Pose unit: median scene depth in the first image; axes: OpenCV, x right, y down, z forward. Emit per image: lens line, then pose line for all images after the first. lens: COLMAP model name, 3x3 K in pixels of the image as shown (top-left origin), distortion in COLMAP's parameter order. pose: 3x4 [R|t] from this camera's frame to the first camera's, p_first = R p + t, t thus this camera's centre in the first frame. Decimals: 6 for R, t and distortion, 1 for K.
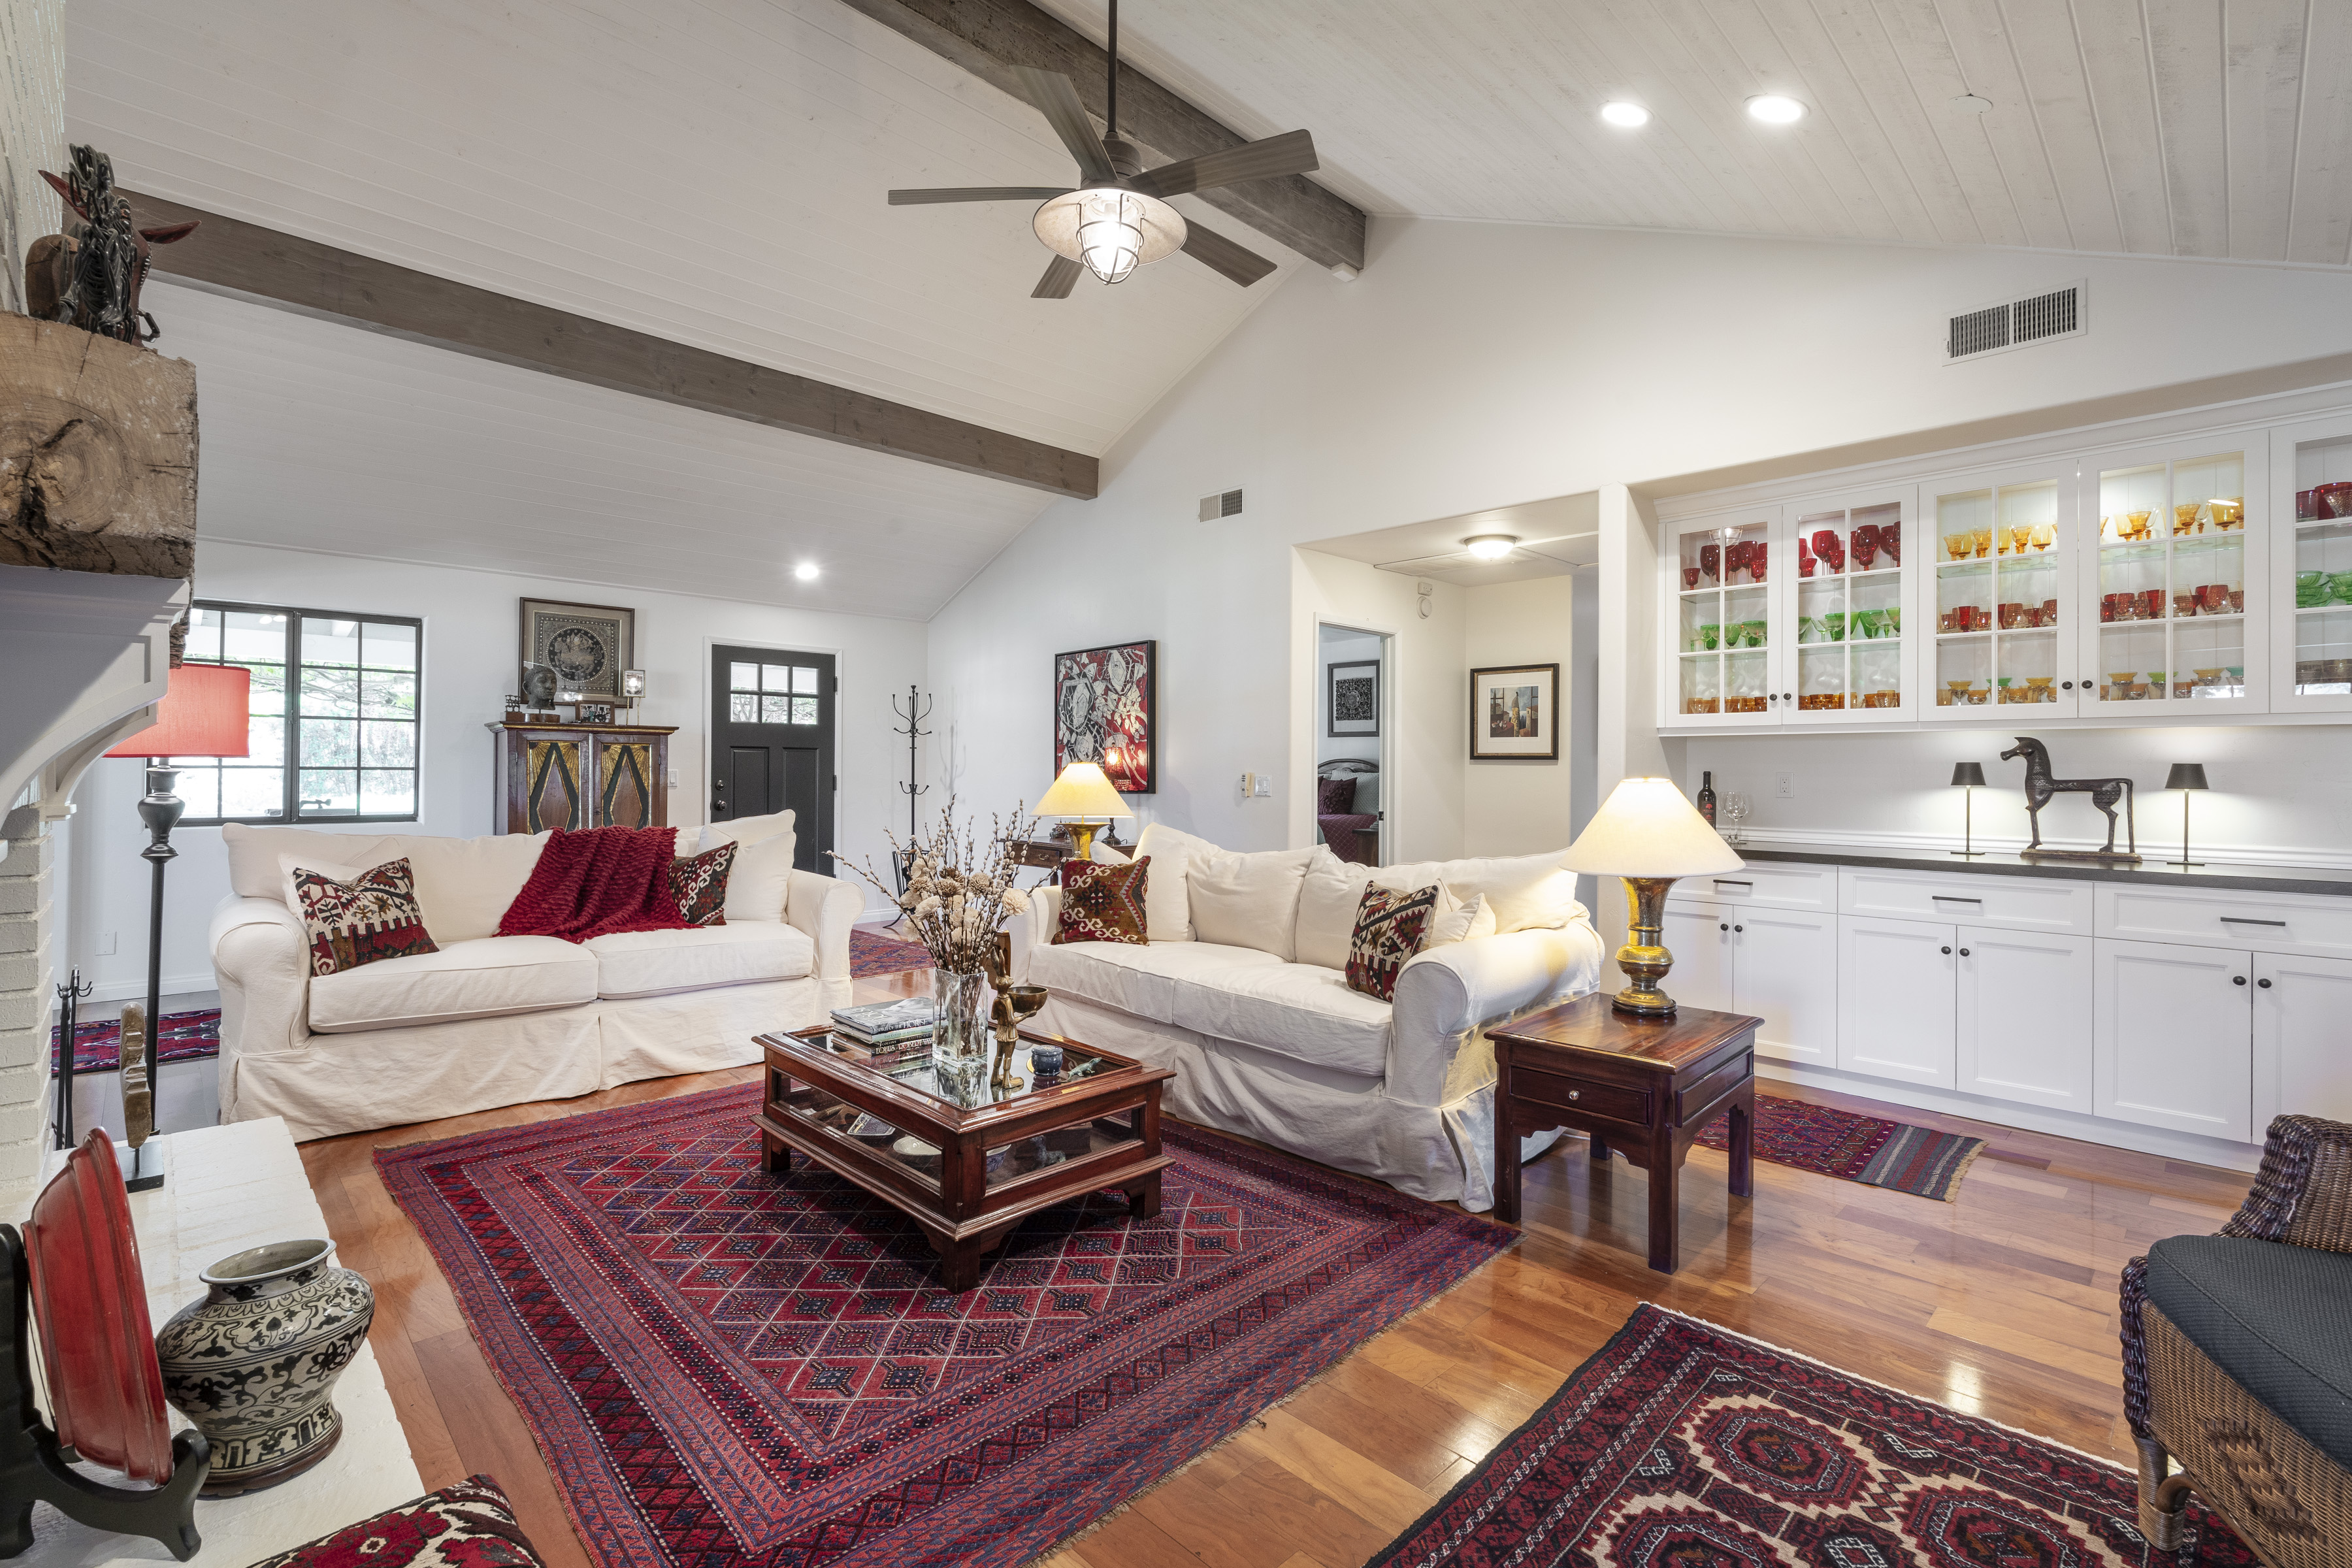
lens RADIAL K [[1051.1, 0, 1176.7], [0, 1051.1, 769.1], [0, 0, 1]] dist [-0.011132, -0.000253]
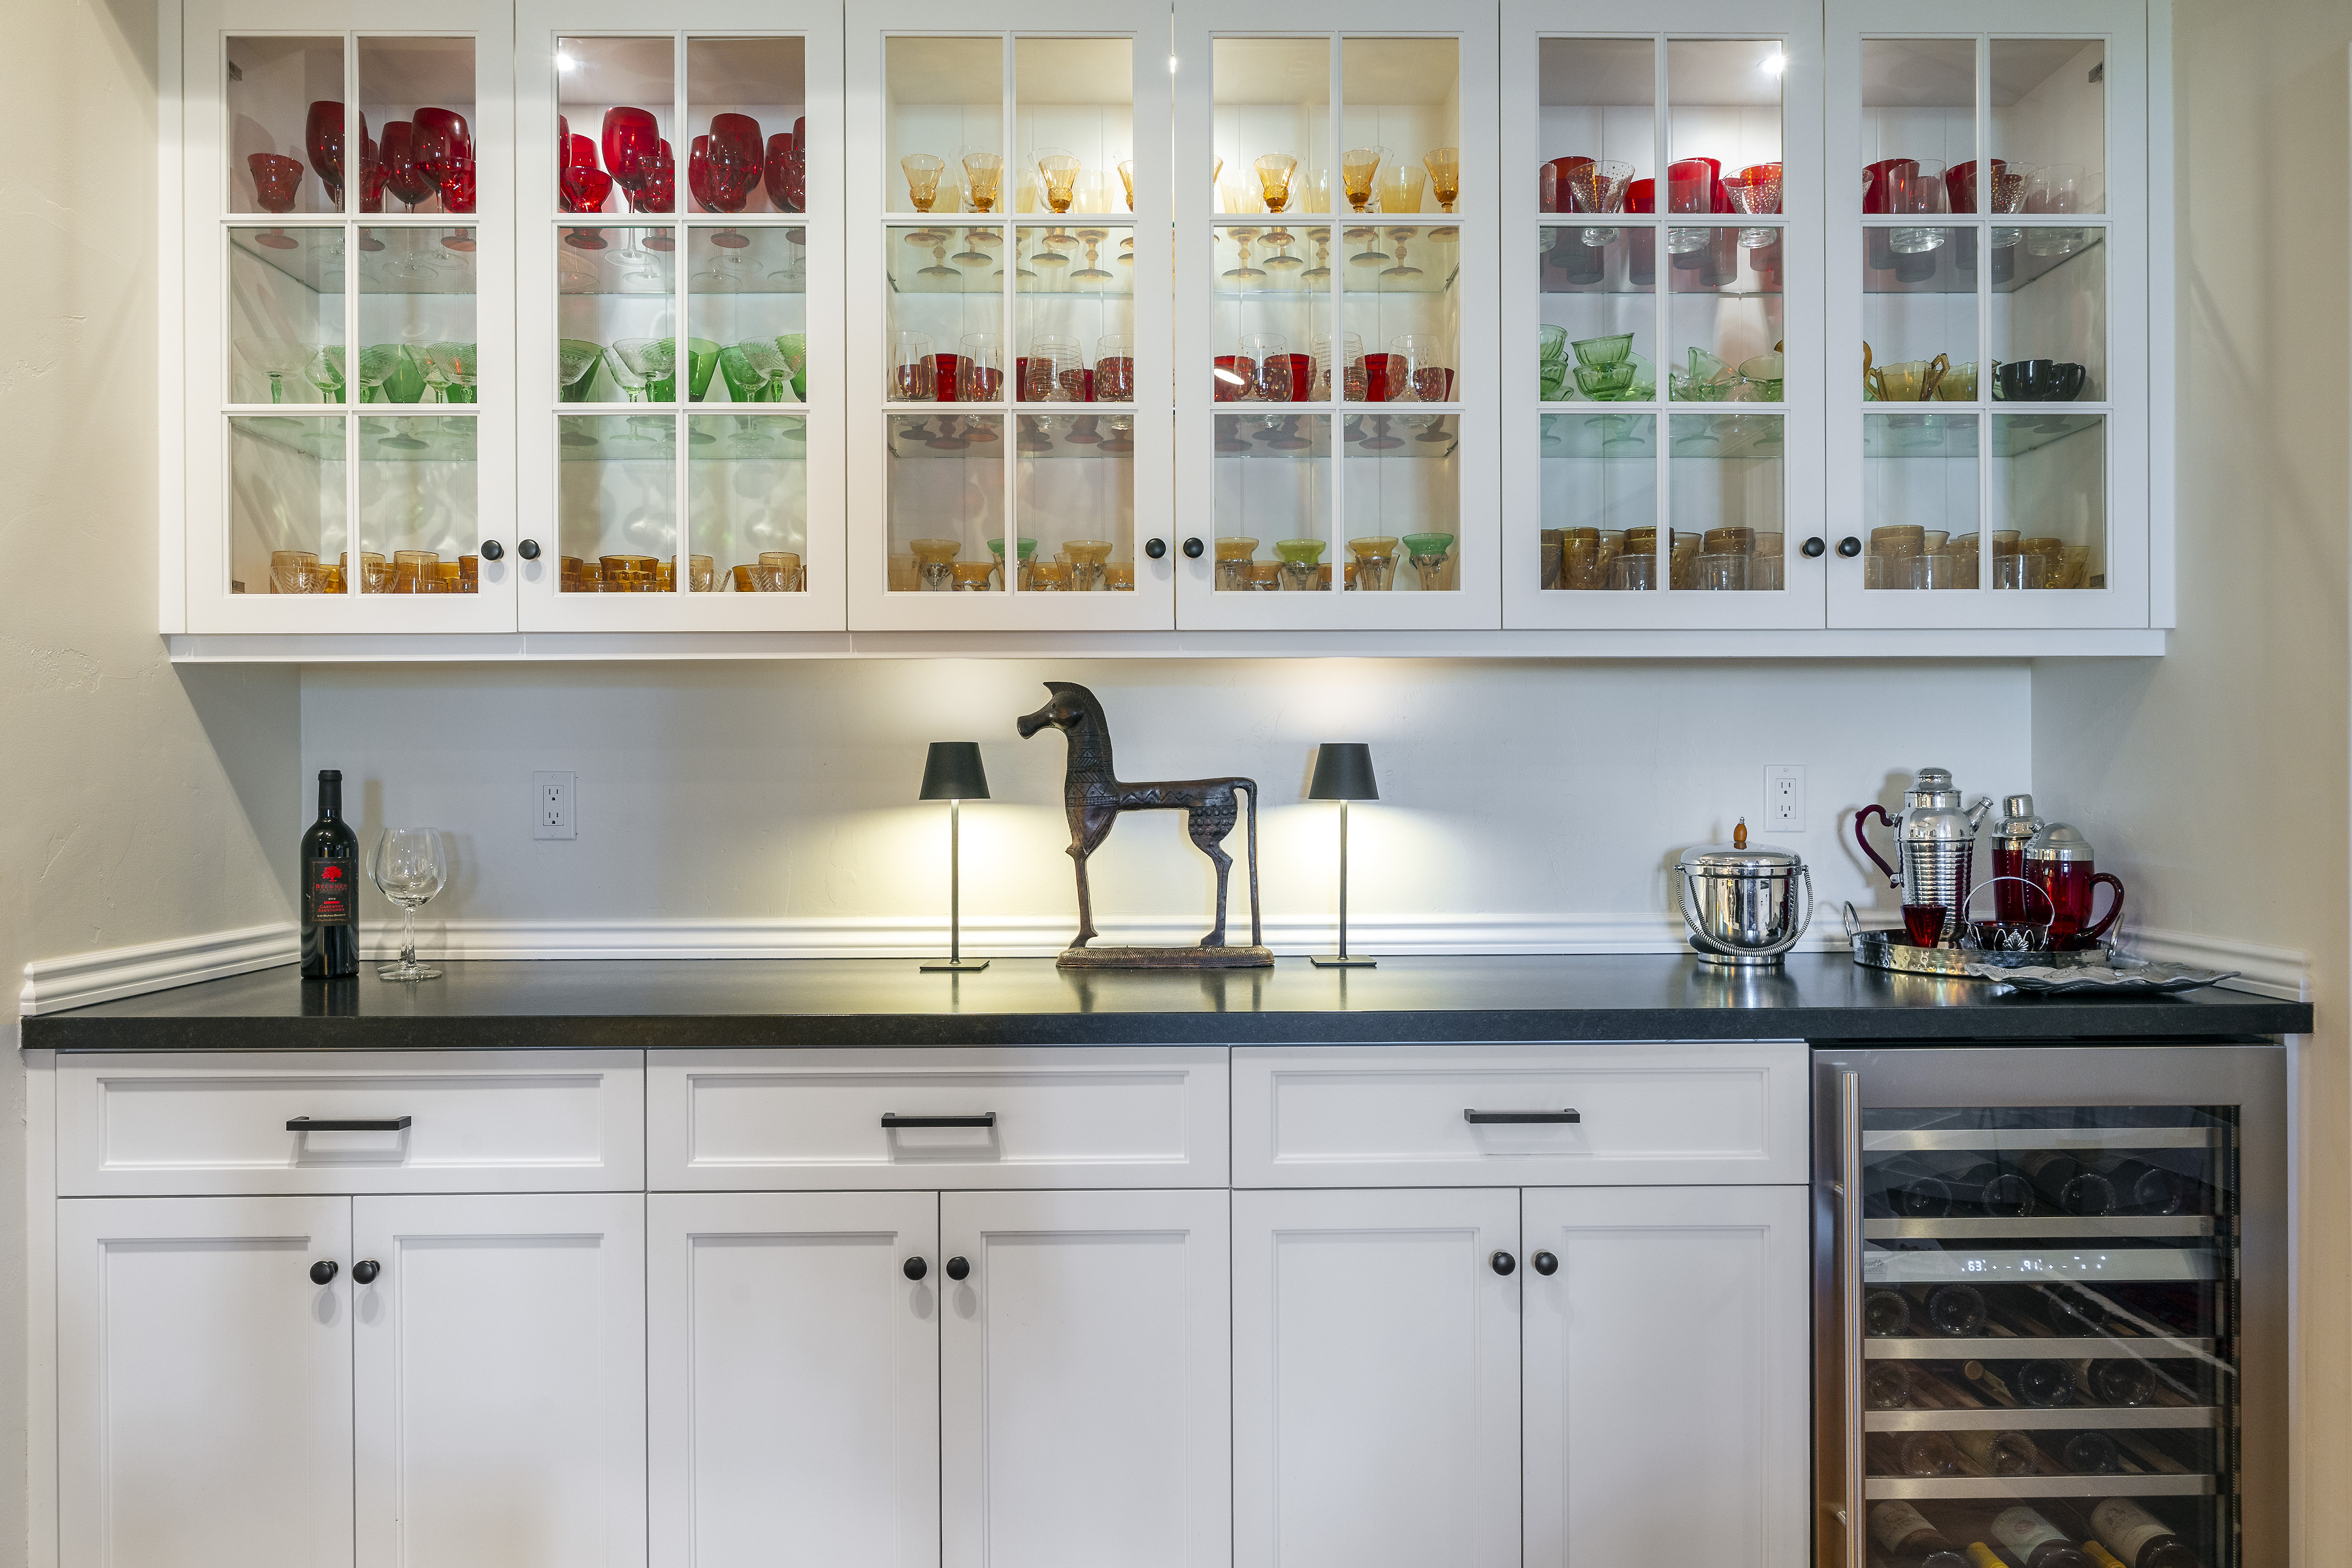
lens RADIAL K [[1569.0, 0, 1176.7], [0, 1569.0, 780.6], [0, 0, 1]] dist [-0.005988, -0.000826]
pose [[0.692654, -0.011690, 0.721175, 0.386997], [0.007277, 0.999931, 0.009220, 0.003618], [-0.721233, -0.001138, 0.692691, 0.527477]]
